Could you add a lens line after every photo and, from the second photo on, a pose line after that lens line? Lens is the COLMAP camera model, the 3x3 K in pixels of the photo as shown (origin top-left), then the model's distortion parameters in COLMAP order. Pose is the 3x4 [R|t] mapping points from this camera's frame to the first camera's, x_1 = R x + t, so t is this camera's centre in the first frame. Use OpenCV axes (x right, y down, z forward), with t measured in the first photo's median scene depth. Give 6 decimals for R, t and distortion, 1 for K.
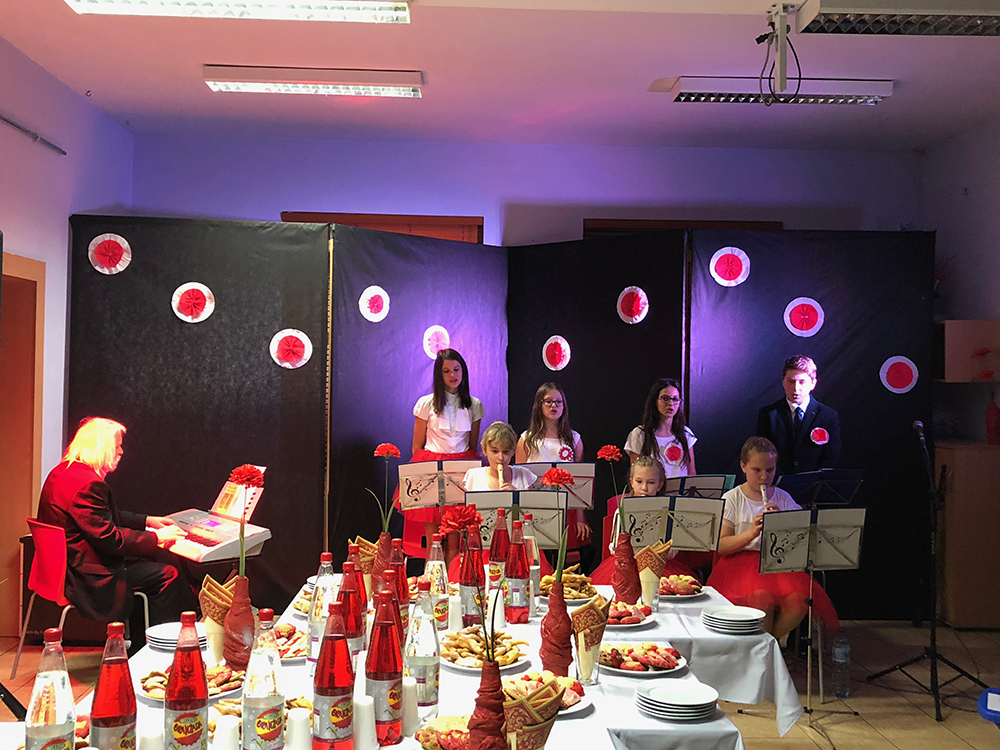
lens RADIAL K [[1000.9, 0, 484.5], [0, 1000.9, 363.1], [0, 0, 1]] dist [0.097581, -0.241132]
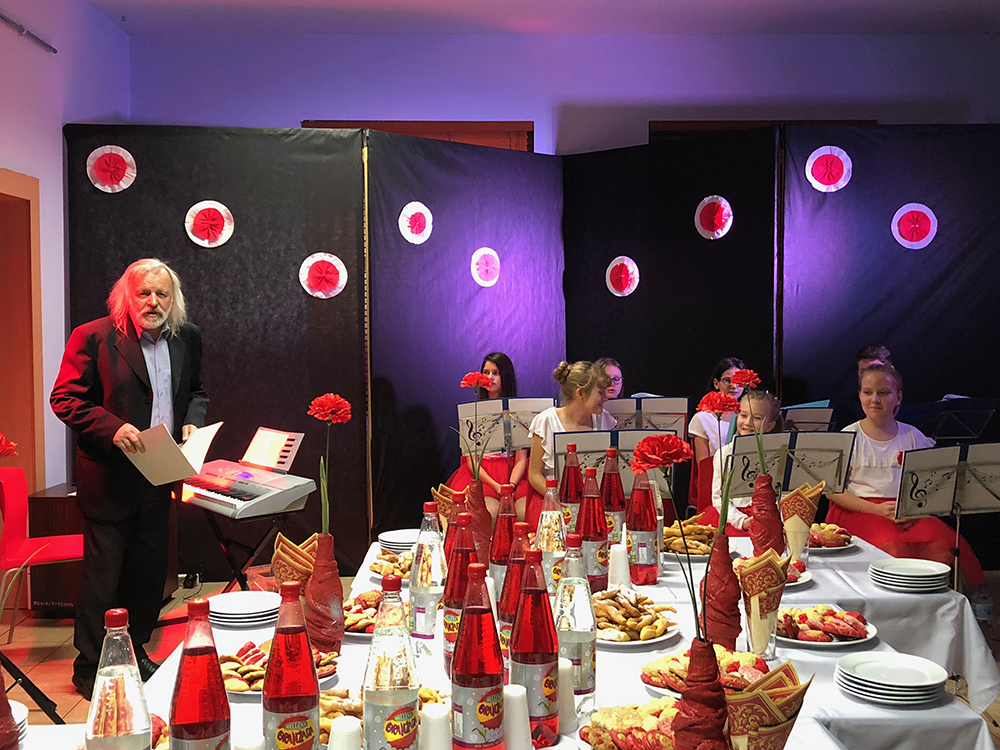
lens RADIAL K [[1074.6, 0, 494.9], [0, 1074.6, 370.0], [0, 0, 1]] dist [0.091081, -0.230728]
pose [[0.999770, -0.020723, -0.005599, -0.069258], [0.021025, 0.997928, 0.060801, 0.023180], [0.004327, -0.060905, 0.998134, 0.110451]]
